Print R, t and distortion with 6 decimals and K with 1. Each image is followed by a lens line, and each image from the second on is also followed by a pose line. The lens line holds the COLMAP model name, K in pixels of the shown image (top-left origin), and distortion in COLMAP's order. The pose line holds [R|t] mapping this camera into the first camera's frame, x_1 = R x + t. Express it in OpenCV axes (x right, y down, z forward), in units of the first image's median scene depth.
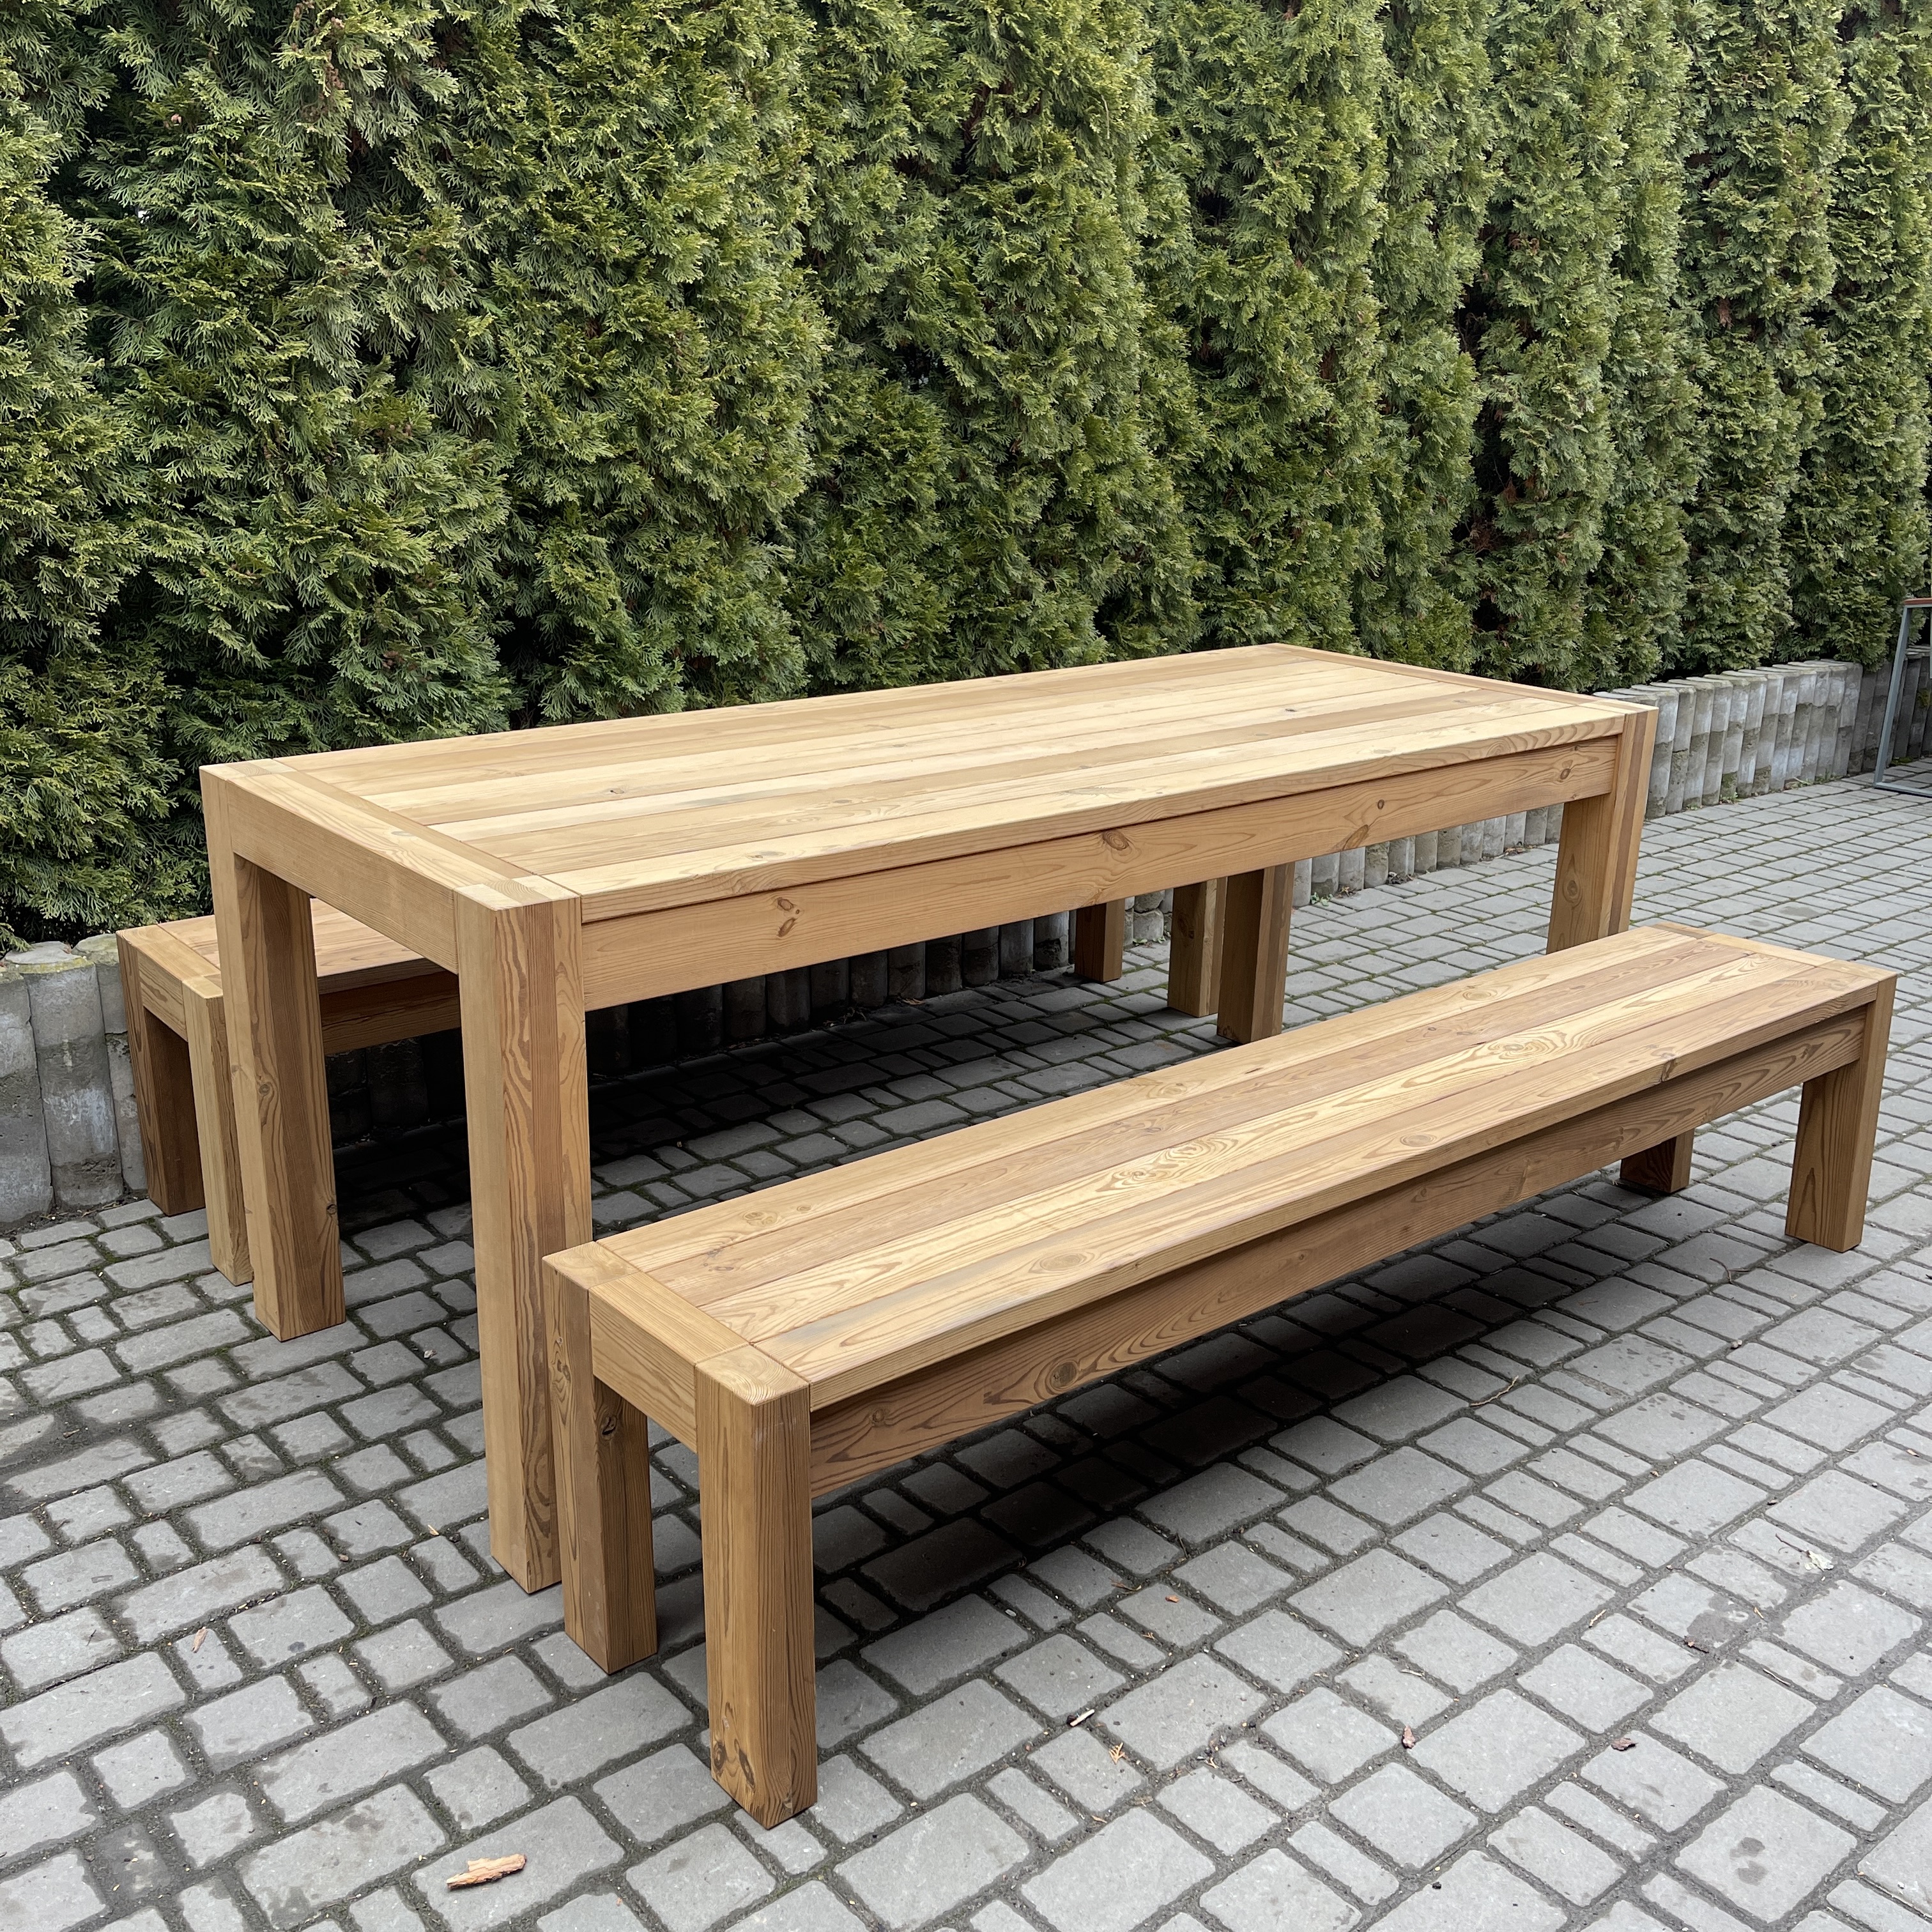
lens RADIAL K [[1937.7, 0, 975.7], [0, 1937.7, 964.7], [0, 0, 1]] dist [0.035507, 0.000000]
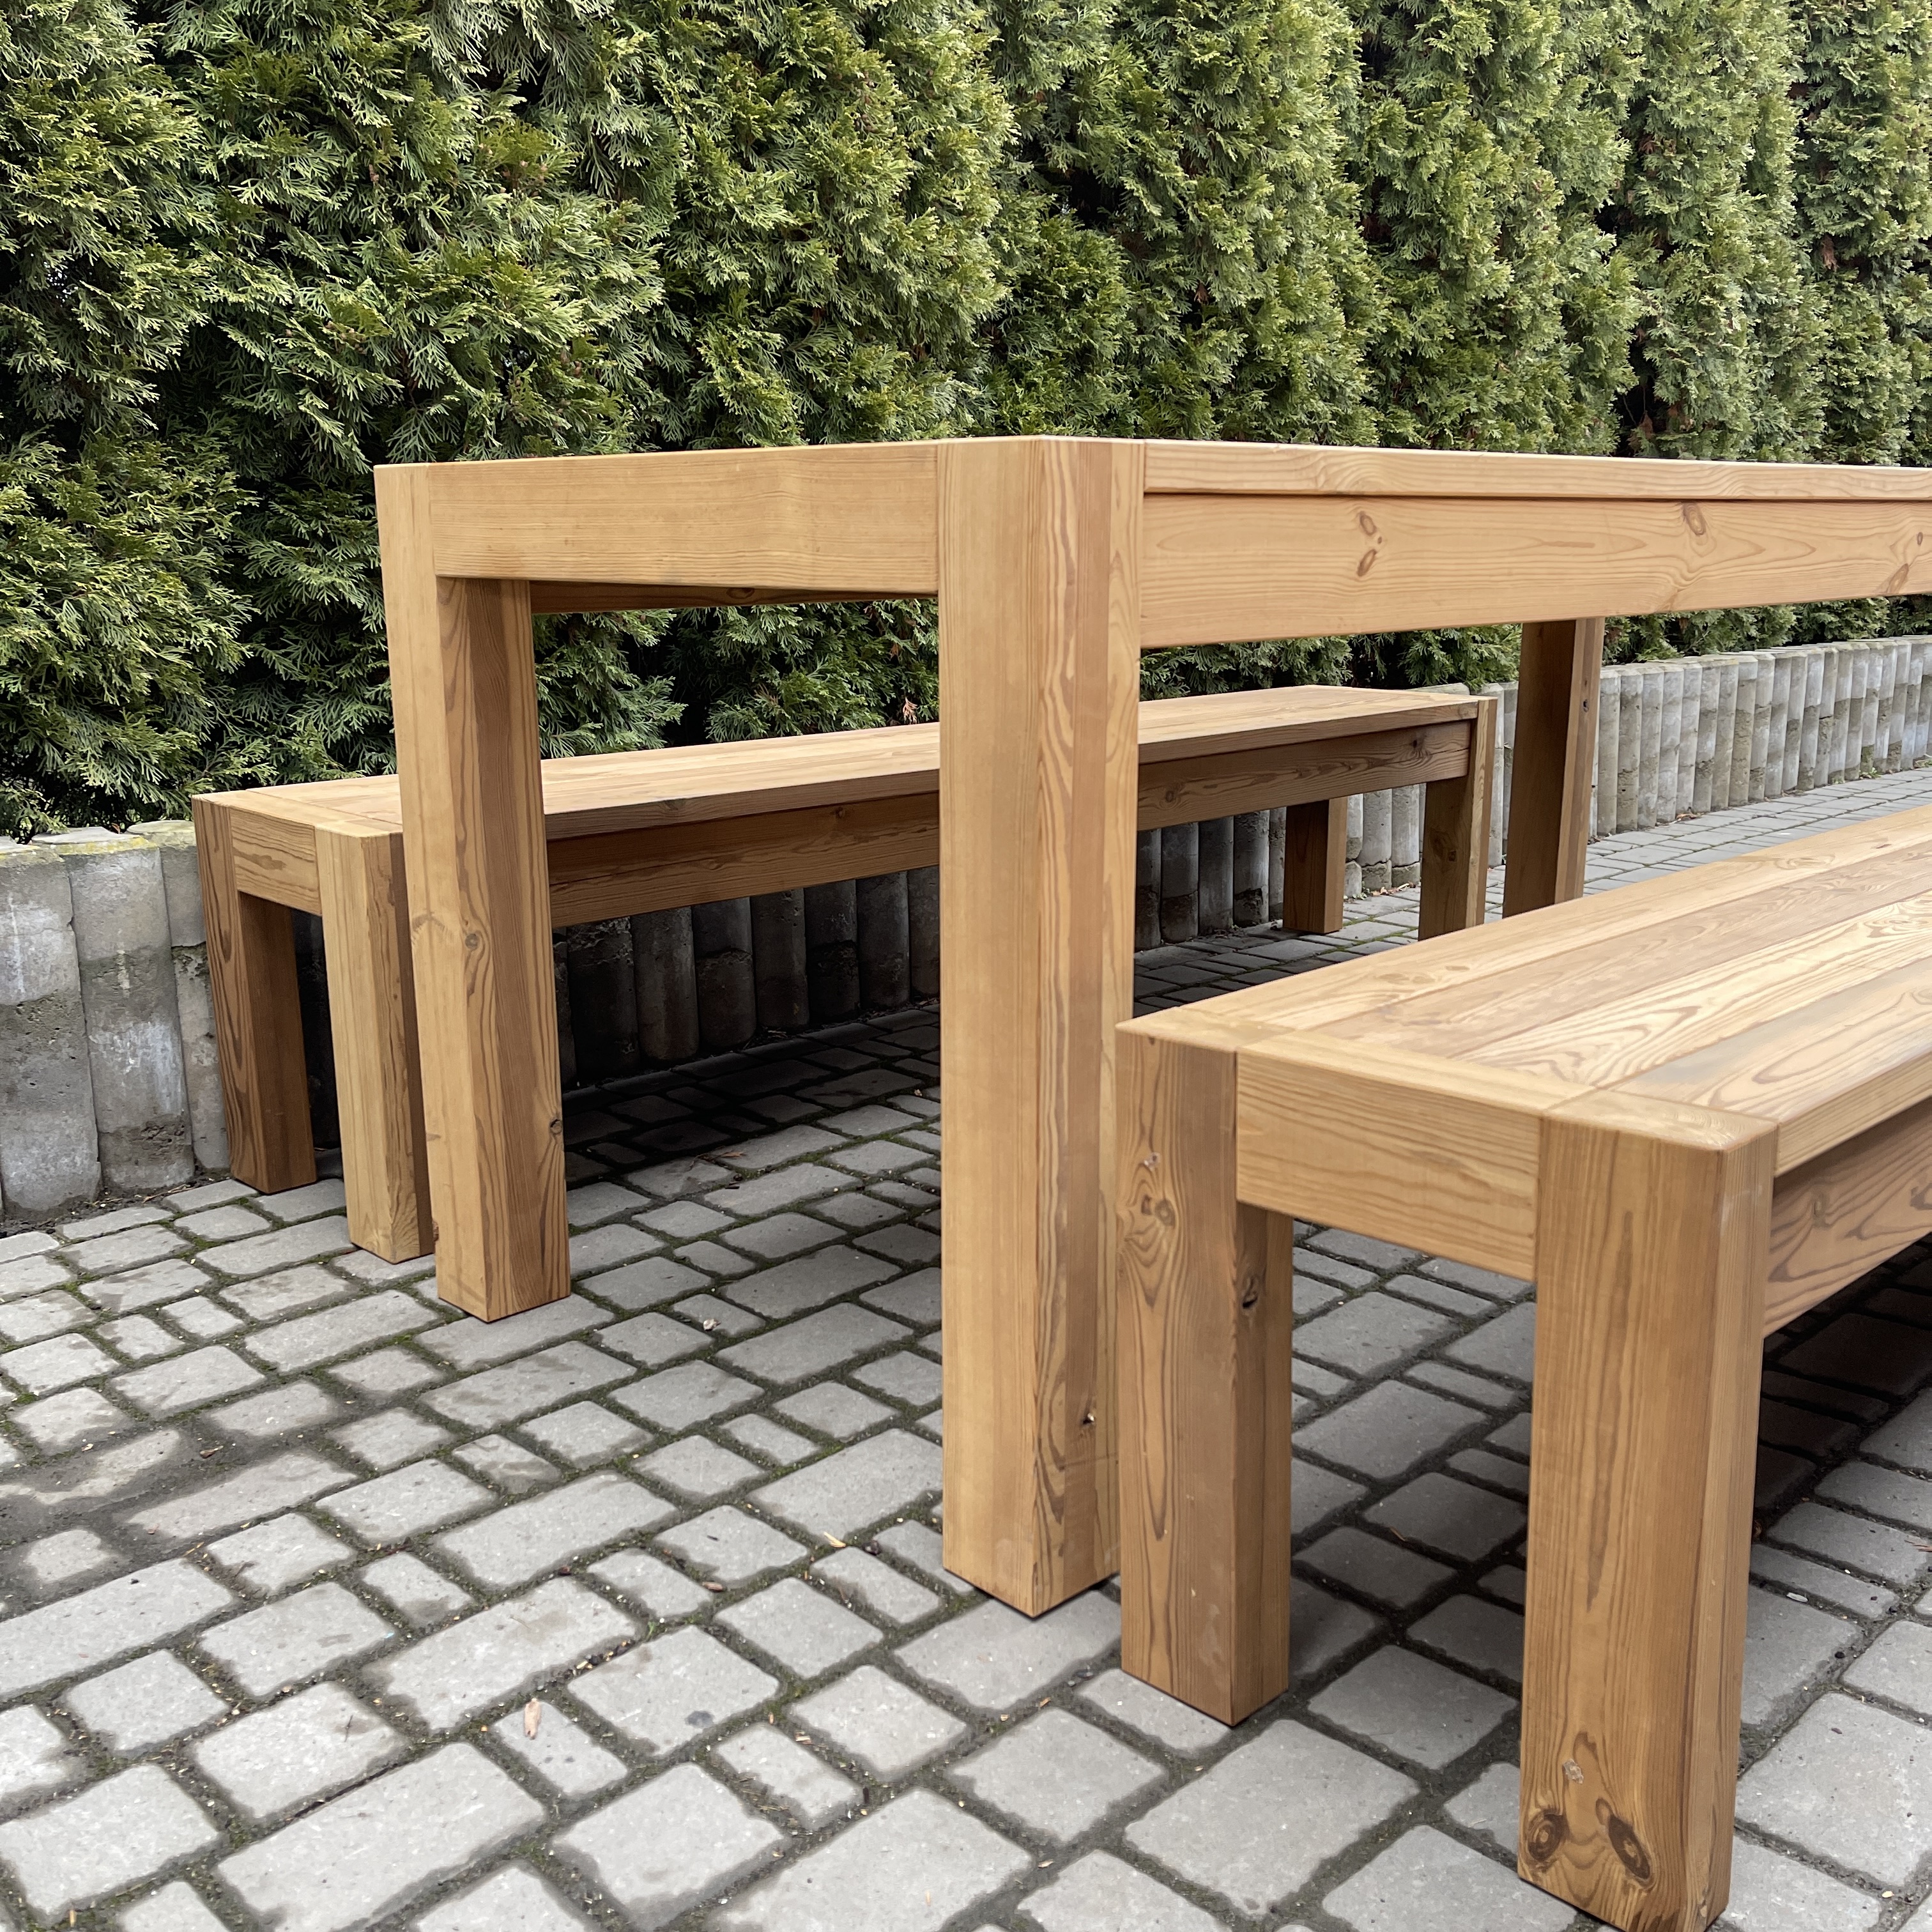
lens RADIAL K [[1937.7, 0, 993.4], [0, 1937.7, 979.9], [0, 0, 1]] dist [0.035507, 0.000000]
pose [[0.995959, -0.043144, 0.078766, -0.198994], [0.048879, 0.996178, -0.072393, 0.114960], [-0.075342, 0.075951, 0.994261, 0.255966]]
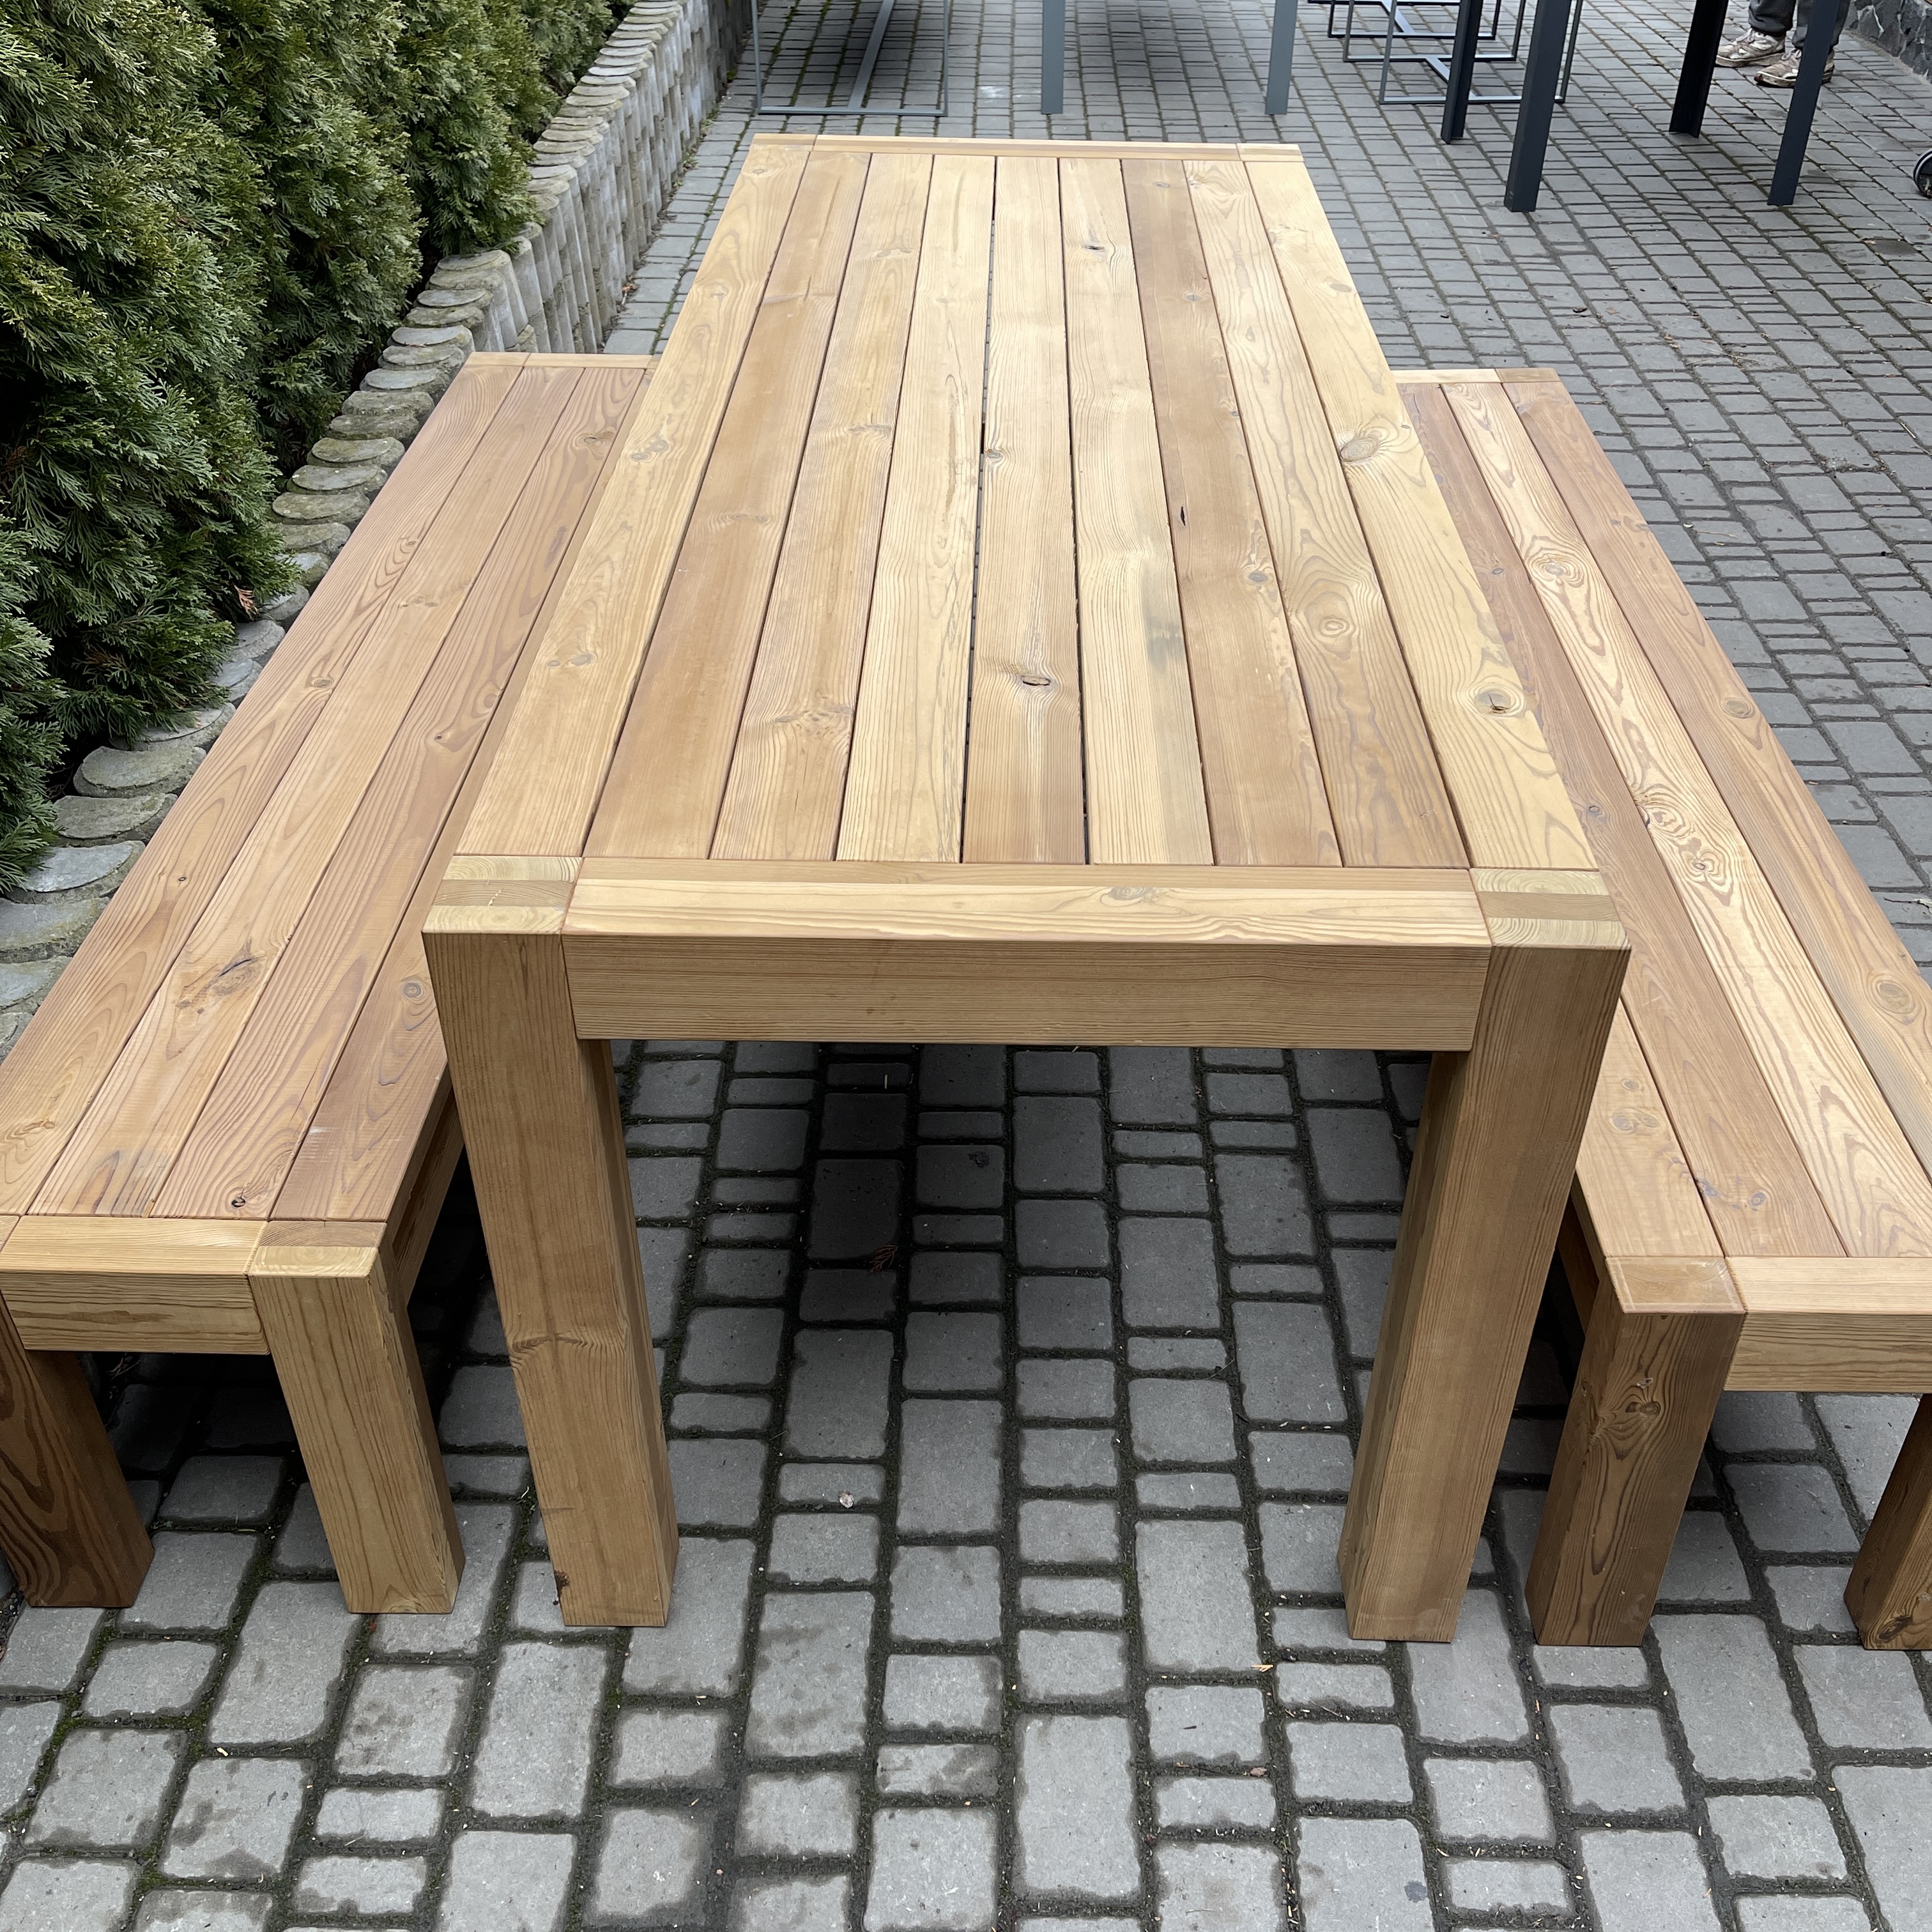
lens RADIAL K [[1937.7, 0, 975.2], [0, 1937.7, 958.3], [0, 0, 1]] dist [0.035507, 0.000000]
pose [[0.651819, -0.467300, 0.597296, -0.508350], [0.235367, 0.873361, 0.426430, -0.234936], [-0.720926, -0.137371, 0.679260, 0.438050]]
